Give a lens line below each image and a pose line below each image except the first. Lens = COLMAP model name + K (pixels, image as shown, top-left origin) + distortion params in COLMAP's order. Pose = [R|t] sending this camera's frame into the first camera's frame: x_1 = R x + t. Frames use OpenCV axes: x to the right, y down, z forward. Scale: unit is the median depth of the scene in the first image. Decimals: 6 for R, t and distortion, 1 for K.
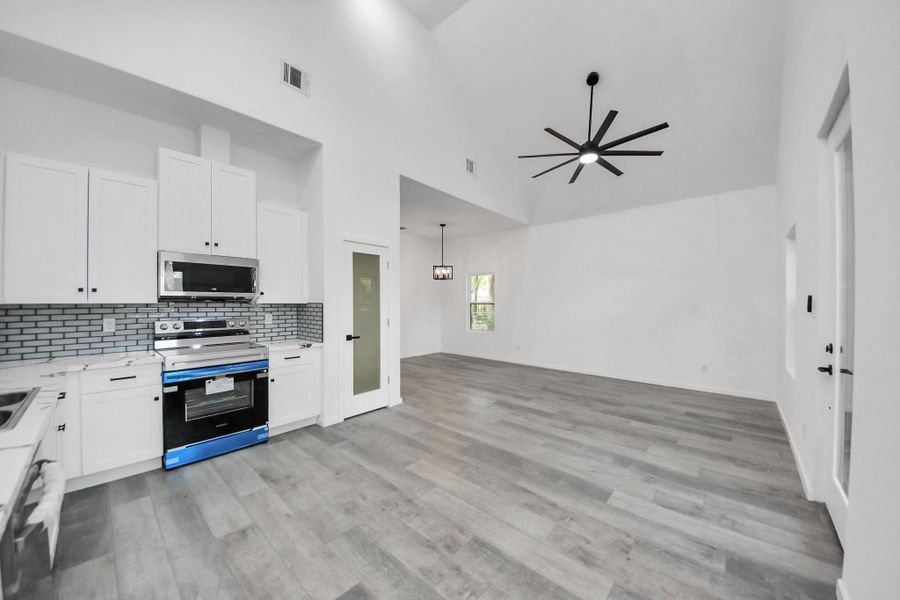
lens RADIAL K [[321.0, 0, 452.9], [0, 321.0, 303.6], [0, 0, 1]] dist [0.032572, -0.022154]
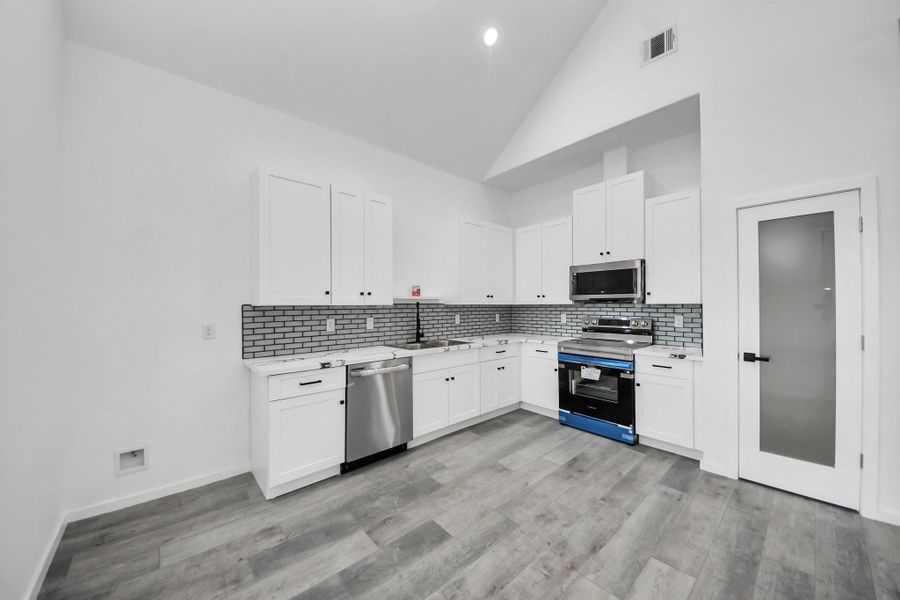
lens RADIAL K [[321.0, 0, 452.9], [0, 321.0, 303.6], [0, 0, 1]] dist [0.032572, -0.022154]
pose [[-0.108420, -0.001429, -0.994104, 0.506570], [0.002158, 0.999996, -0.001673, -0.001647], [0.994103, -0.002327, -0.108416, 0.630569]]
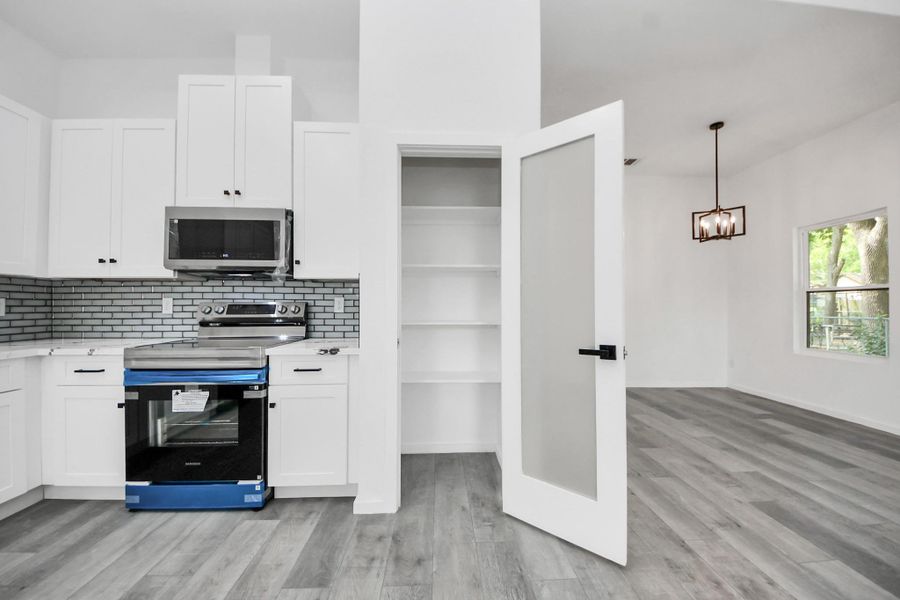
lens RADIAL K [[321.0, 0, 452.9], [0, 321.0, 303.6], [0, 0, 1]] dist [0.032572, -0.022154]
pose [[0.695608, -0.006630, -0.718391, 0.097912], [-0.002179, 0.999933, -0.011338, 0.067761], [0.718418, 0.009452, 0.695547, 0.927020]]
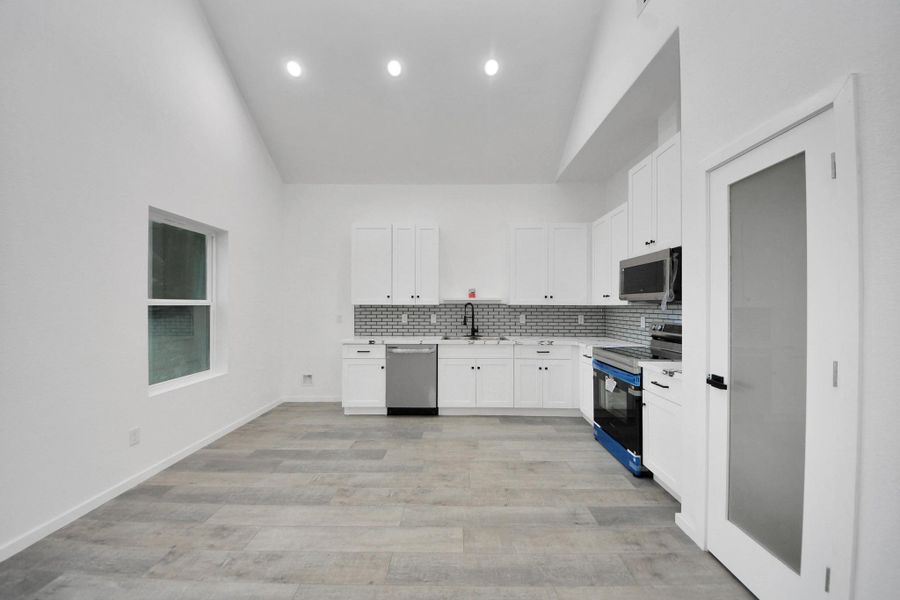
lens RADIAL K [[321.0, 0, 452.9], [0, 321.0, 303.6], [0, 0, 1]] dist [0.032572, -0.022154]
pose [[-0.754026, -0.003694, -0.656834, 0.331936], [-0.002553, 0.999993, -0.002692, -0.001270], [0.656839, -0.000353, -0.754030, 1.446987]]
